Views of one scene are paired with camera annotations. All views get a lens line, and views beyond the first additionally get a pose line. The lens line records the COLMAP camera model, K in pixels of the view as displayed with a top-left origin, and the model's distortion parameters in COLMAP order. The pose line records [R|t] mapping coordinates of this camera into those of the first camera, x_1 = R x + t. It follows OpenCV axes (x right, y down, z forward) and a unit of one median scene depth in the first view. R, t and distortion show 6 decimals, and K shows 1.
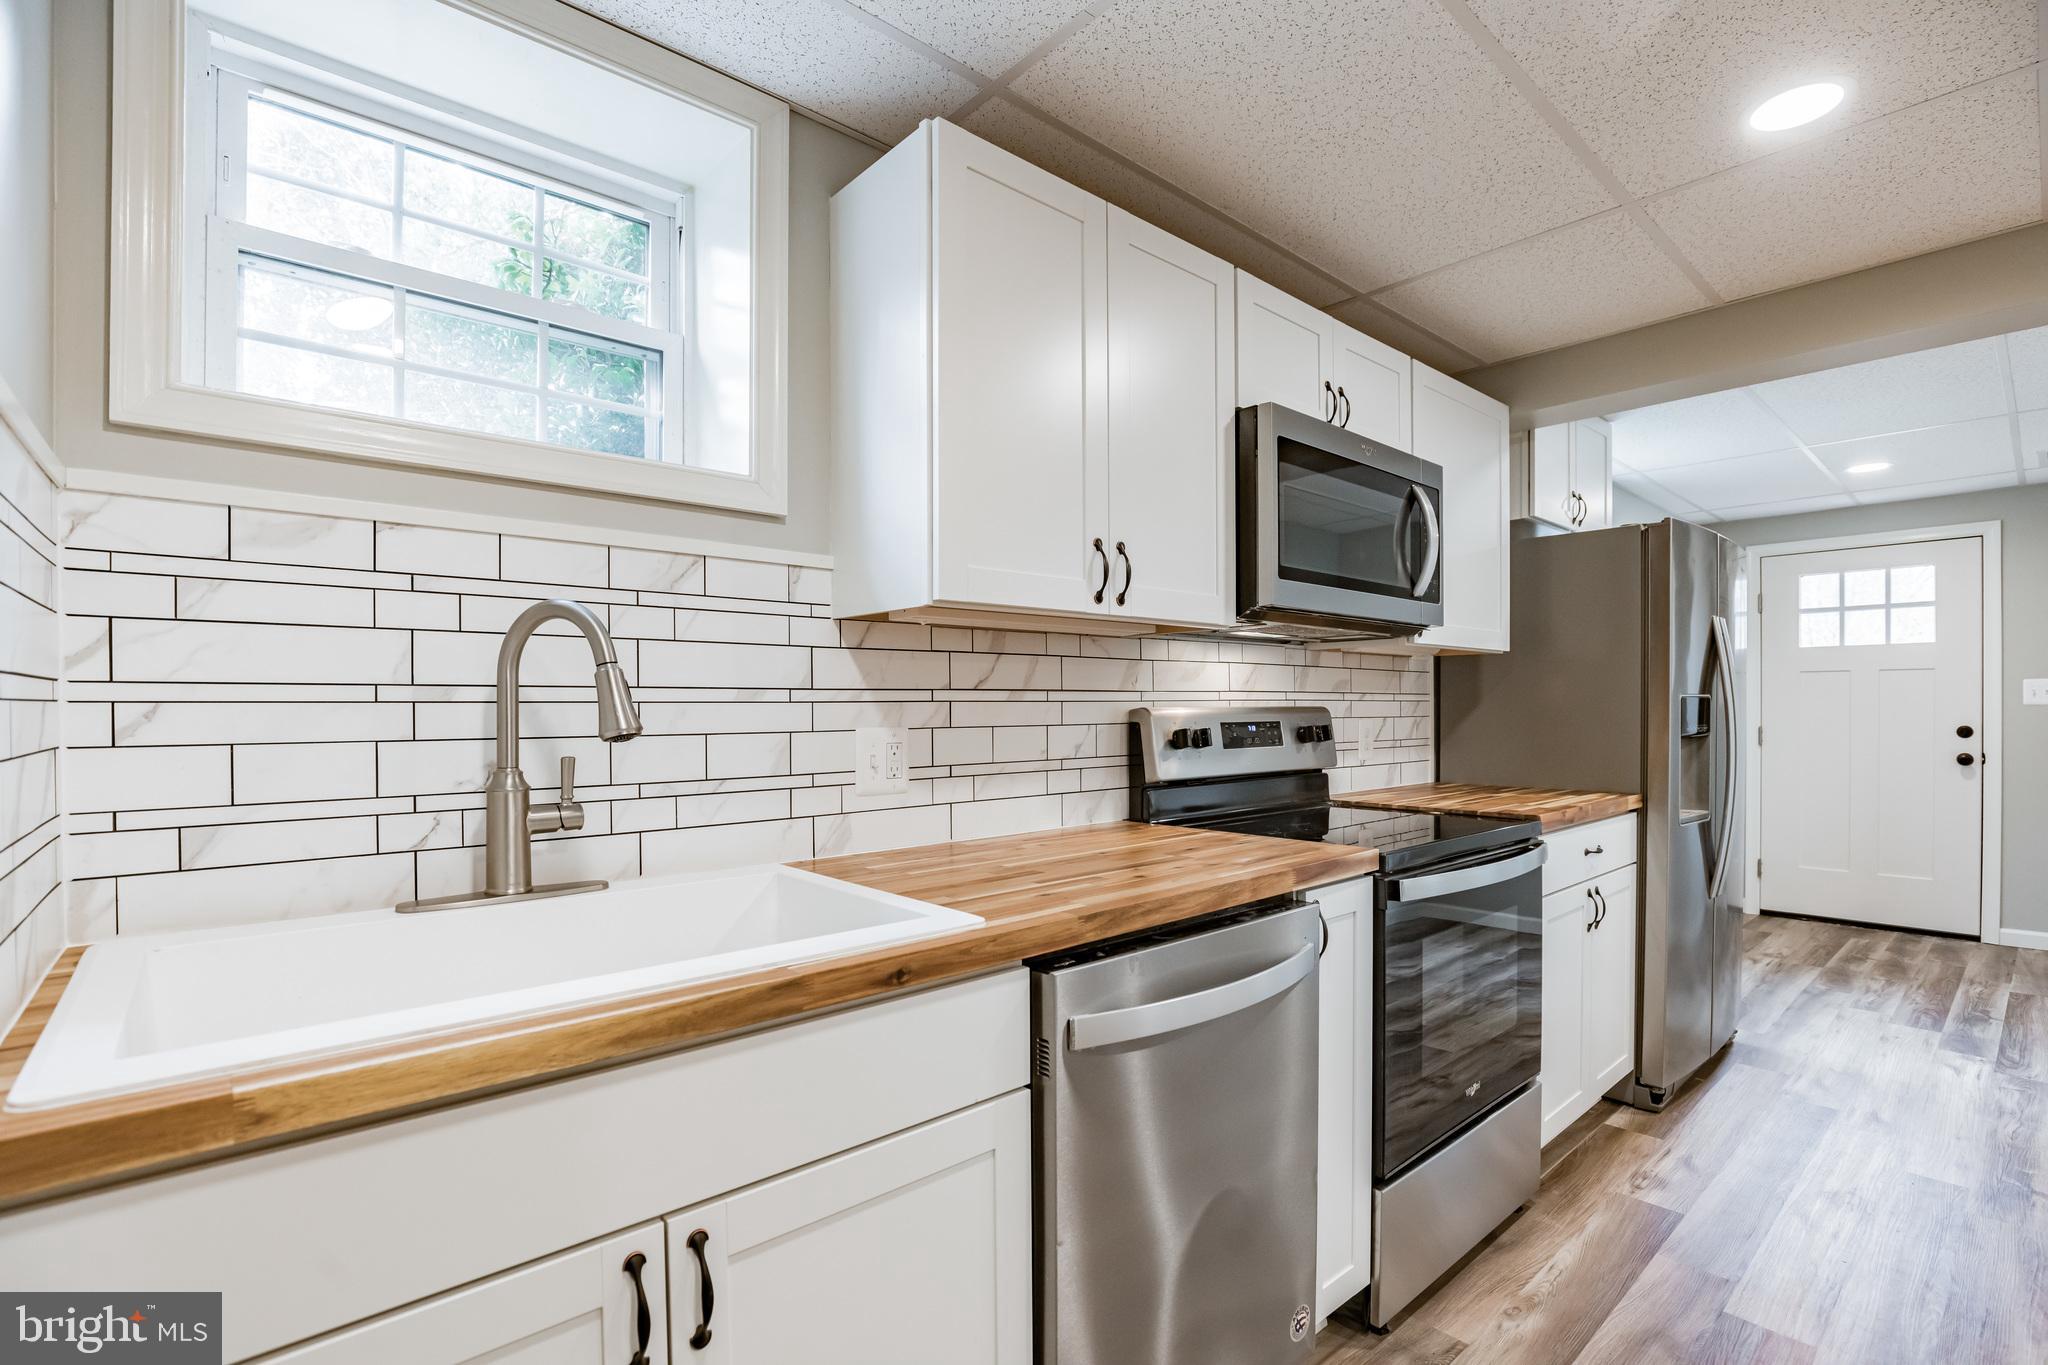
lens RADIAL K [[932.4, 0, 1020.1], [0, 932.4, 715.1], [0, 0, 1]] dist [-0.037091, 0.006769]
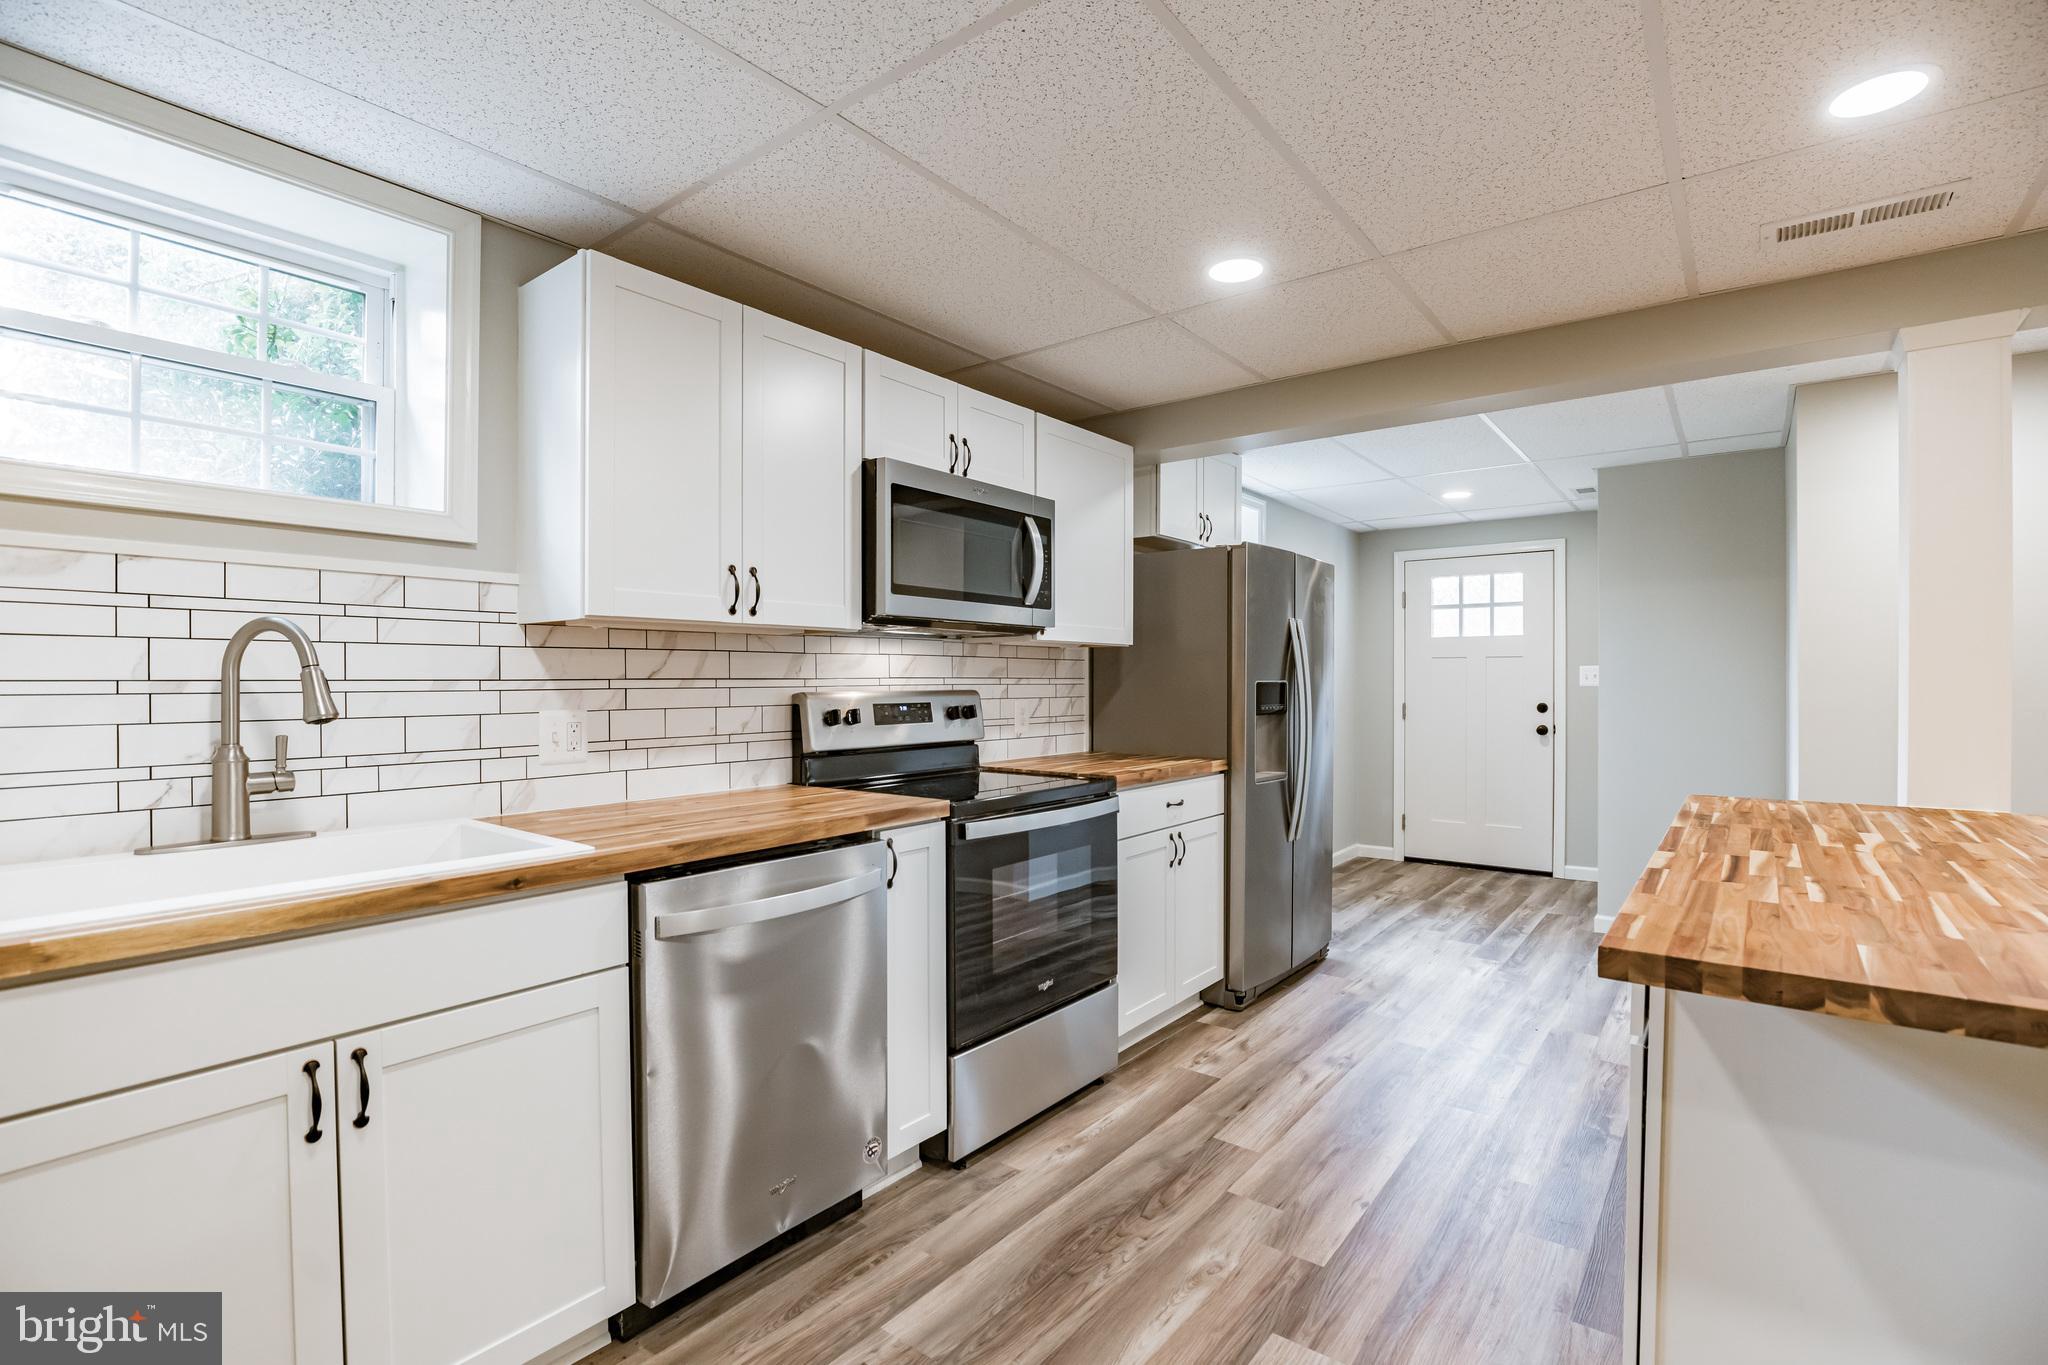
lens RADIAL K [[954.2, 0, 996.9], [0, 954.2, 685.1], [0, 0, 1]] dist [-0.037974, 0.007826]
pose [[0.986857, 0.001697, 0.161590, 0.207642], [-0.001249, 0.999995, -0.002875, -0.016353], [-0.161594, 0.002635, 0.986854, -0.328943]]
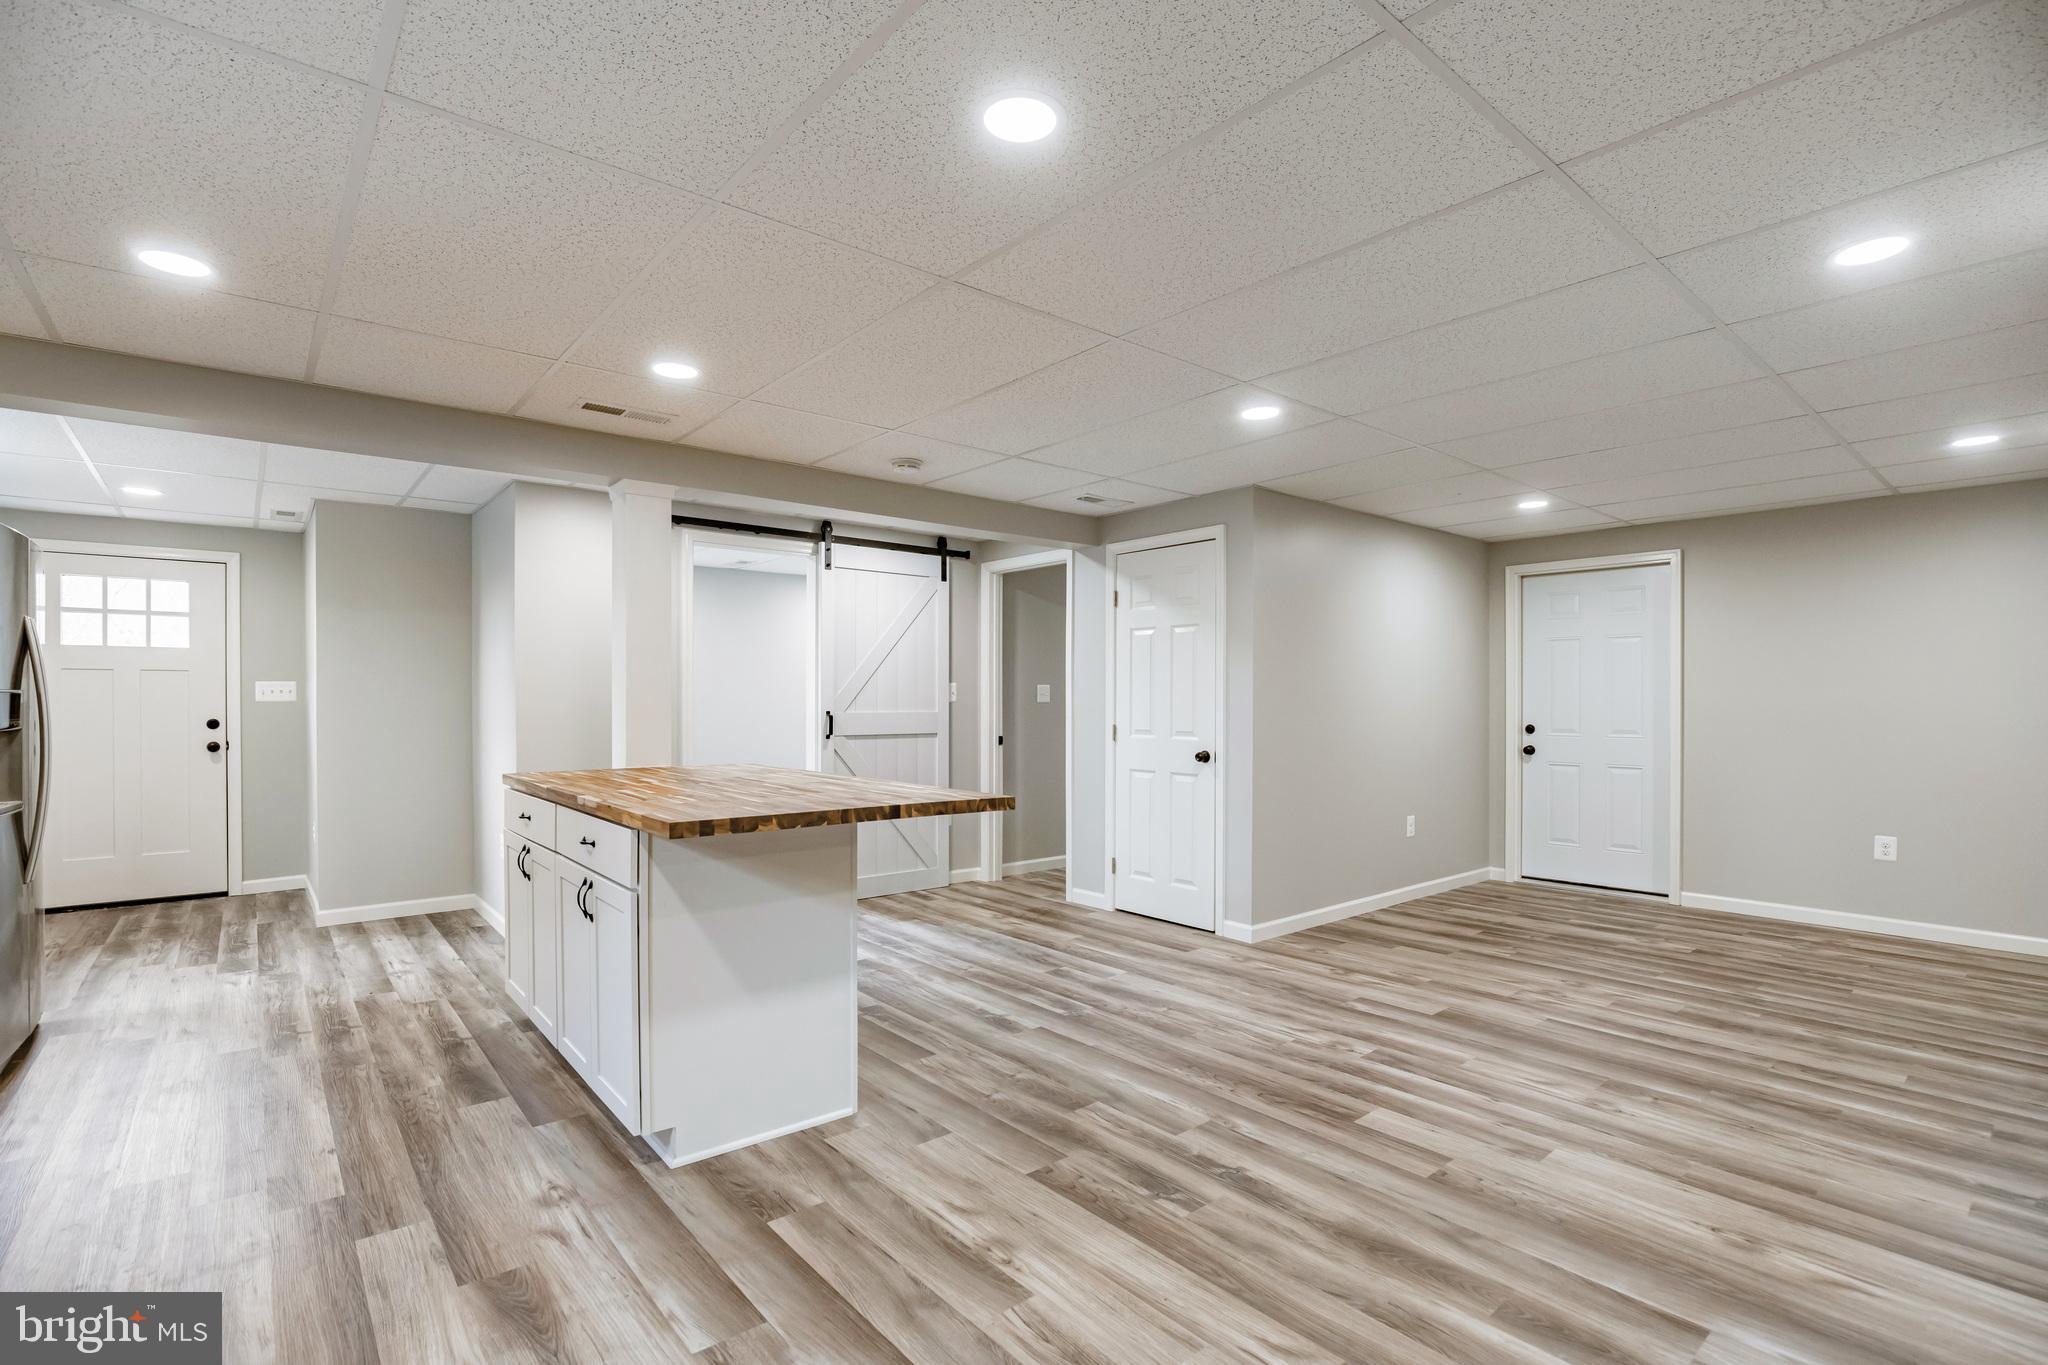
lens RADIAL K [[1003.2, 0, 1019.1], [0, 1003.2, 706.9], [0, 0, 1]] dist [-0.003628, -0.000549]
pose [[0.048587, -0.001827, 0.998817, -0.484370], [0.009041, 0.999958, 0.001389, 0.007785], [-0.998778, 0.008963, 0.048601, -0.286529]]
